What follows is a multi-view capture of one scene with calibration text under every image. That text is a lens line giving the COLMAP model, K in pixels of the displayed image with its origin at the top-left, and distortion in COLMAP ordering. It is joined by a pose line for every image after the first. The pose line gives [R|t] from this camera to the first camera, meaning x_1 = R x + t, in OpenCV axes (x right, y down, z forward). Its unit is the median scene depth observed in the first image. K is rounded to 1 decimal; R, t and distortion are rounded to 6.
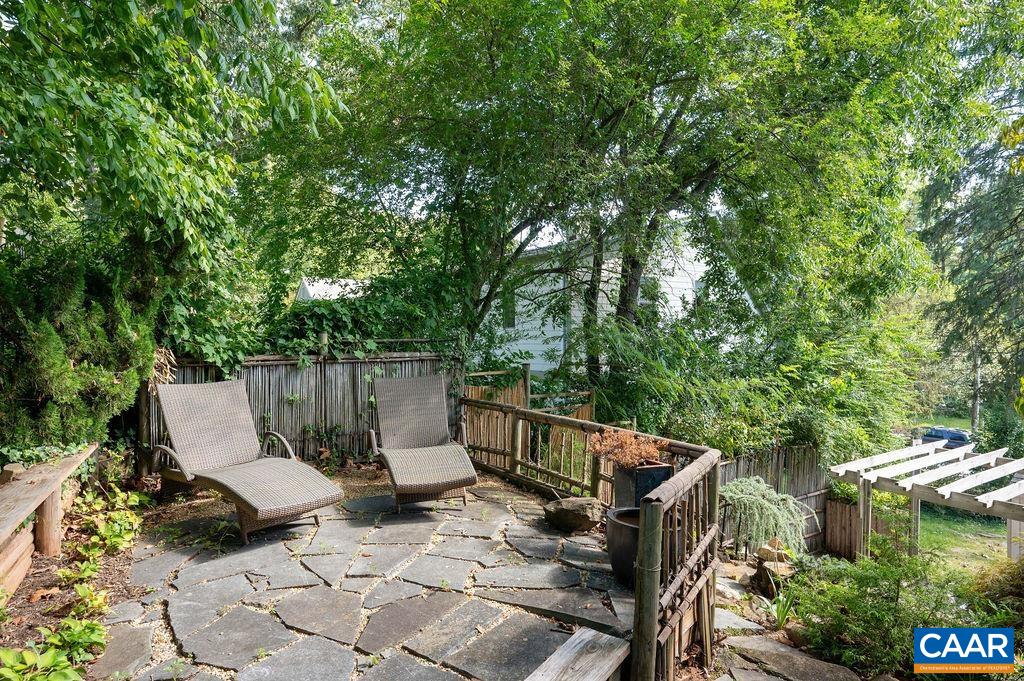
lens RADIAL K [[600.8, 0, 517.3], [0, 600.8, 332.2], [0, 0, 1]] dist [-0.002599, -0.000249]
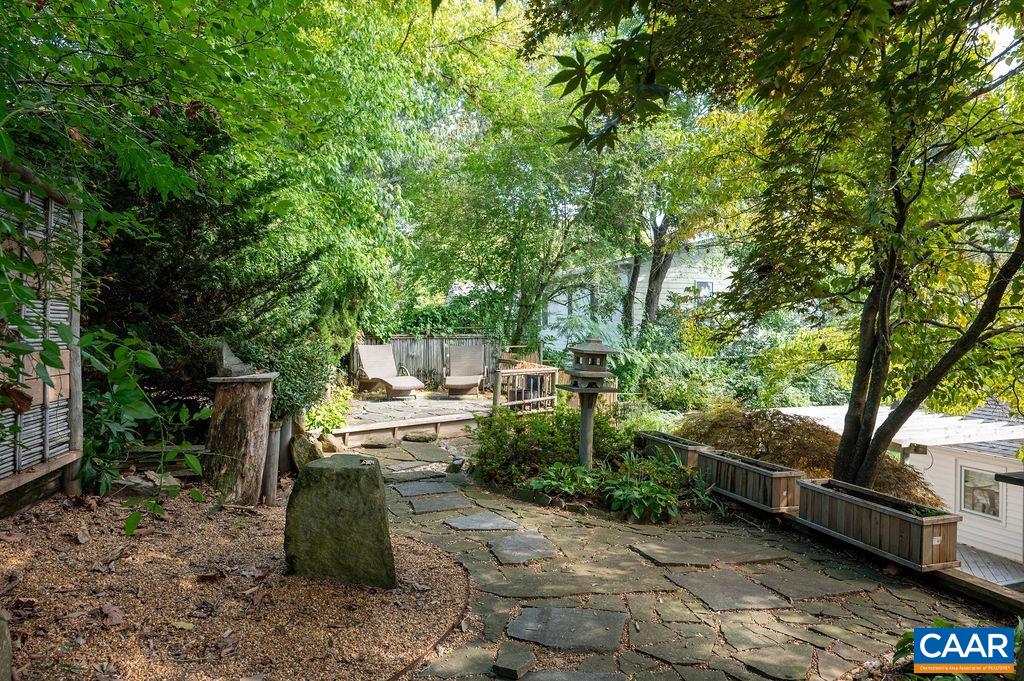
lens RADIAL K [[620.0, 0, 510.4], [0, 620.0, 341.7], [0, 0, 1]] dist [-0.001566, -0.000017]
pose [[0.965326, 0.003472, -0.261023, 0.596657], [0.000150, 0.999904, 0.013853, 0.038289], [0.261046, -0.013412, 0.965233, -1.155316]]
